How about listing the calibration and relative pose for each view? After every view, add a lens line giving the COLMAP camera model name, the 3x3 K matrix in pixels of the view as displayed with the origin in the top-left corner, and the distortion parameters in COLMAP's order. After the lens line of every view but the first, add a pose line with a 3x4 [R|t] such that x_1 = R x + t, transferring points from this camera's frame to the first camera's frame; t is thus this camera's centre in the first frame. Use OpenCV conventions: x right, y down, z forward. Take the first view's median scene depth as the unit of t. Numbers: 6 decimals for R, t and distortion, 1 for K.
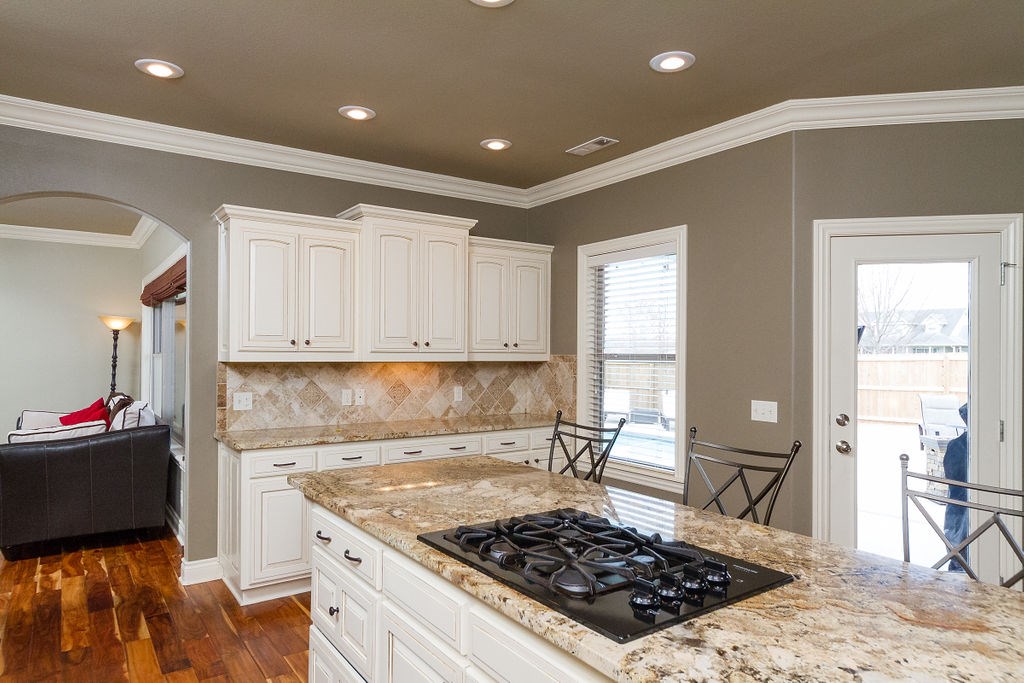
lens RADIAL K [[655.6, 0, 509.8], [0, 655.6, 350.1], [0, 0, 1]] dist [0.009642, -0.006404]
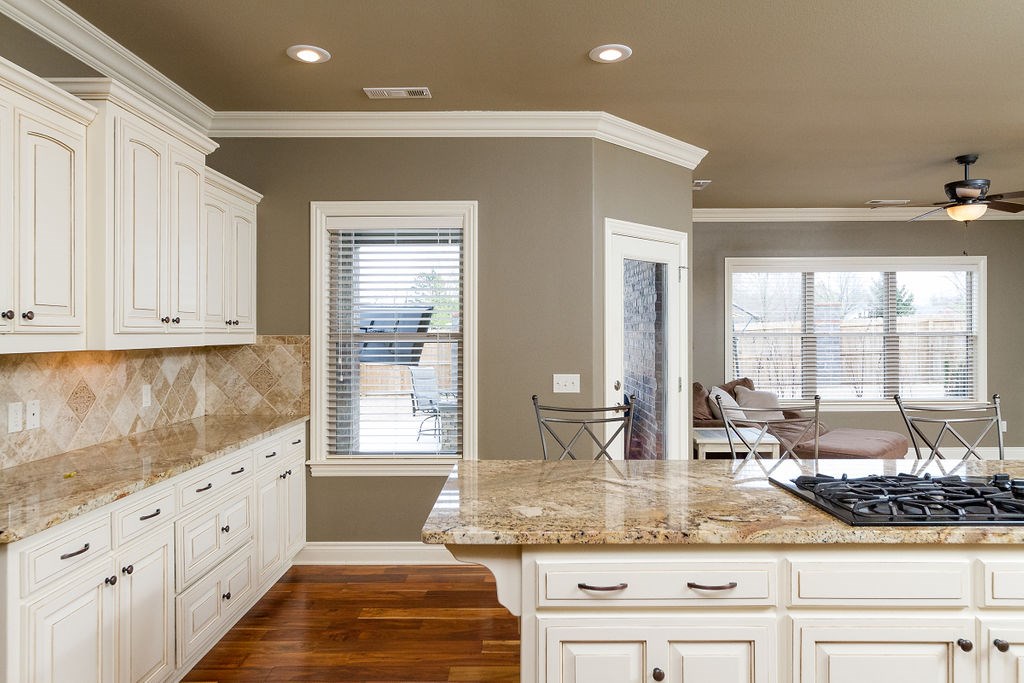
lens RADIAL K [[680.2, 0, 521.4], [0, 680.2, 333.9], [0, 0, 1]] dist [-0.002889, 0.007050]
pose [[0.562792, -0.009965, 0.826539, -0.520628], [0.004939, 0.999950, 0.008692, -0.000536], [-0.826584, -0.000810, 0.562813, 0.359965]]
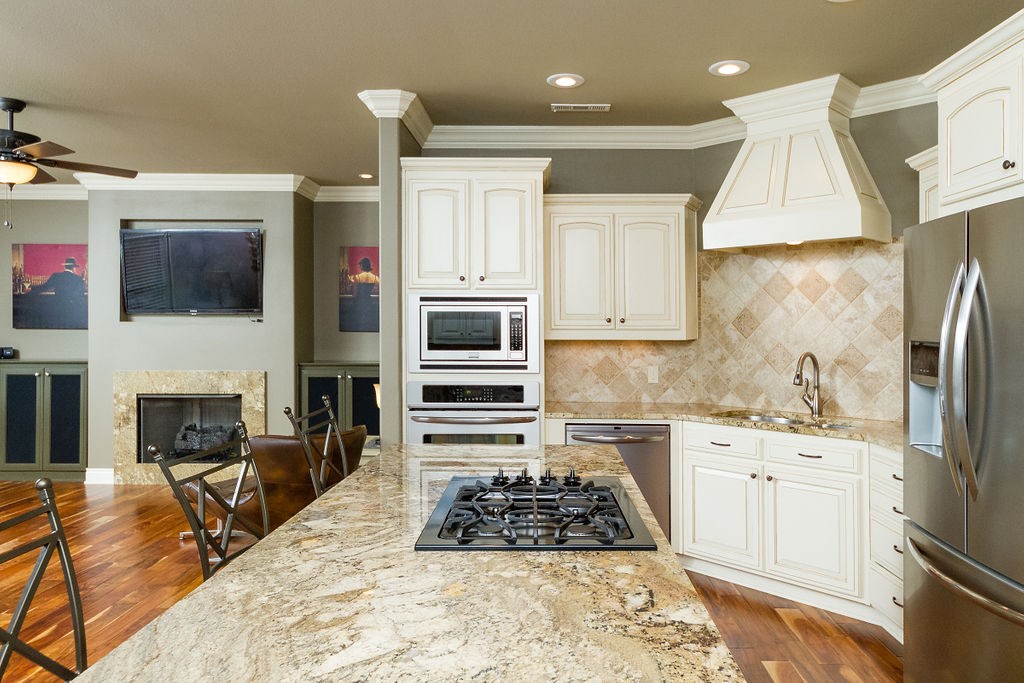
lens RADIAL K [[708.6, 0, 543.6], [0, 708.6, 321.9], [0, 0, 1]] dist [-0.014535, 0.018880]
pose [[-0.819487, -0.006795, 0.573058, -0.230372], [-0.011357, 0.999926, -0.004384, 0.000647], [-0.572986, -0.010101, -0.819503, 0.779696]]
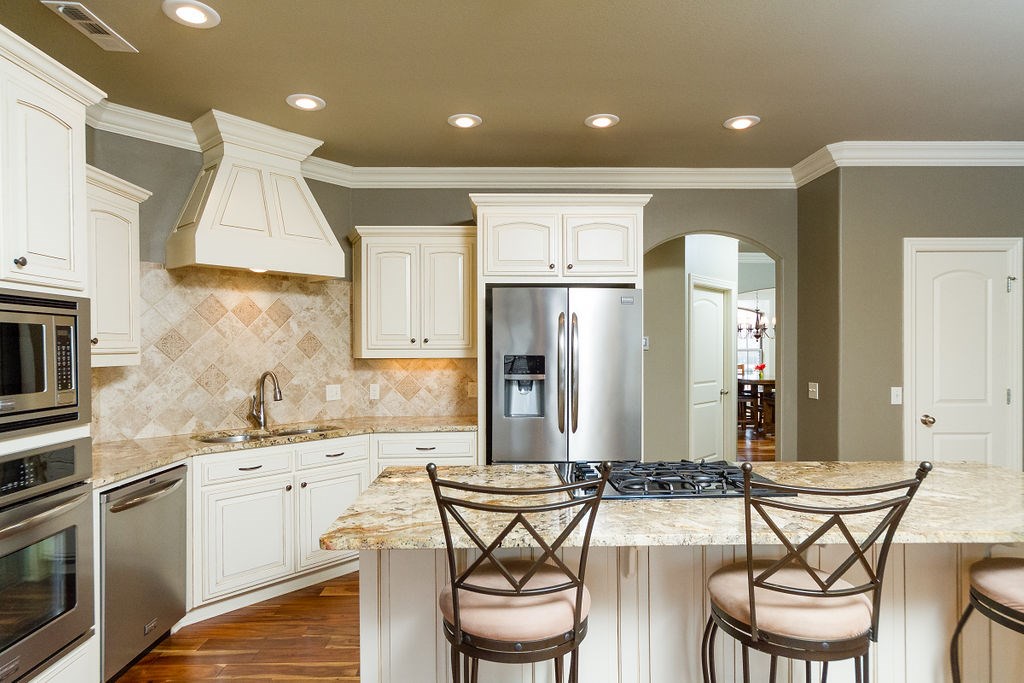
lens RADIAL K [[573.5, 0, 508.3], [0, 573.5, 354.7], [0, 0, 1]] dist [-0.004984, 0.005103]
pose [[-0.554130, 0.004822, -0.832416, 0.562696], [0.003886, 0.999987, 0.003205, 0.007337], [0.832421, -0.001458, -0.554141, 0.563742]]
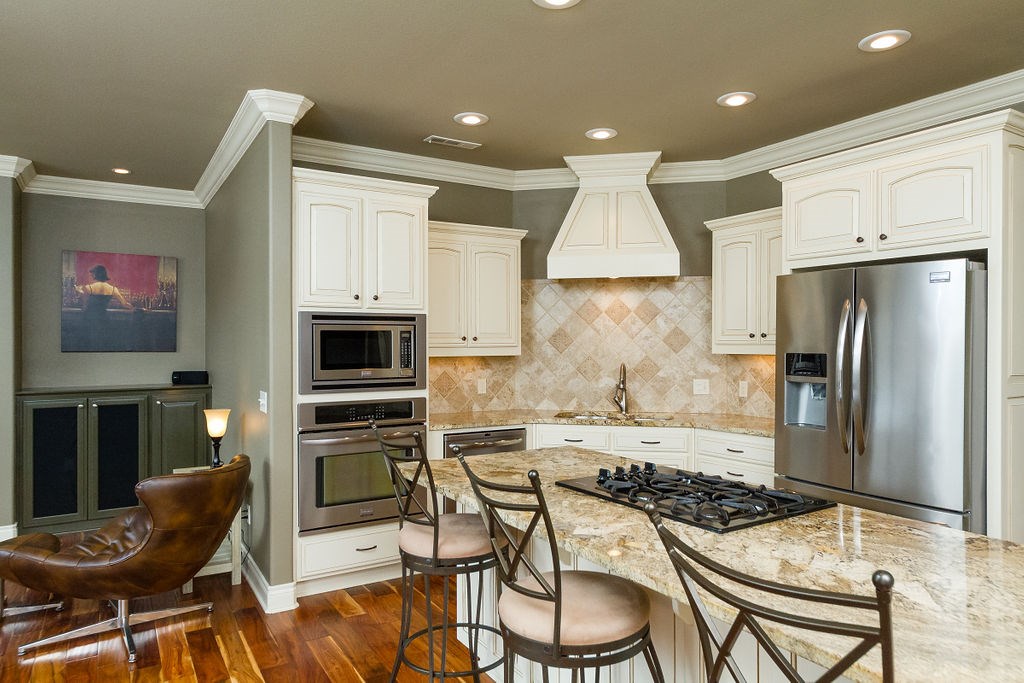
lens RADIAL K [[655.6, 0, 525.7], [0, 655.6, 339.6], [0, 0, 1]] dist [0.009642, -0.006404]
pose [[-0.999116, -0.005104, 0.041721, 0.155431], [-0.005423, 0.999957, -0.007534, 0.001809], [-0.041681, -0.007754, -0.999101, 0.935546]]
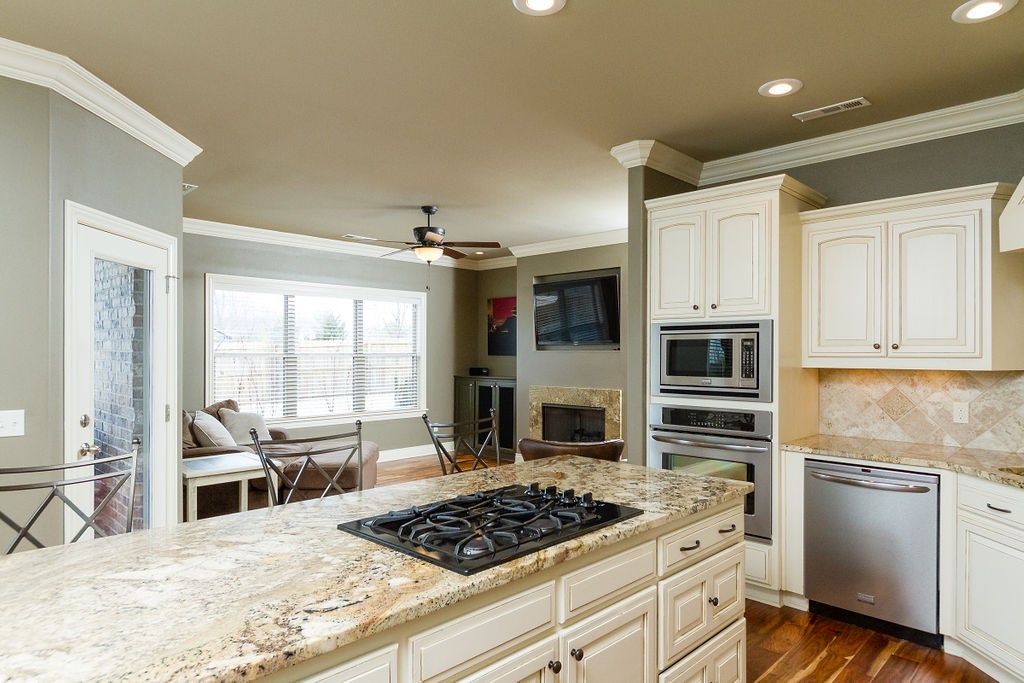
lens RADIAL K [[610.9, 0, 516.1], [0, 610.9, 356.3], [0, 0, 1]] dist [0.006959, -0.007254]
pose [[-0.199704, -0.013569, 0.979762, -0.390188], [-0.007421, 0.999896, 0.012336, -0.001044], [-0.979828, -0.004807, -0.199784, 0.467842]]
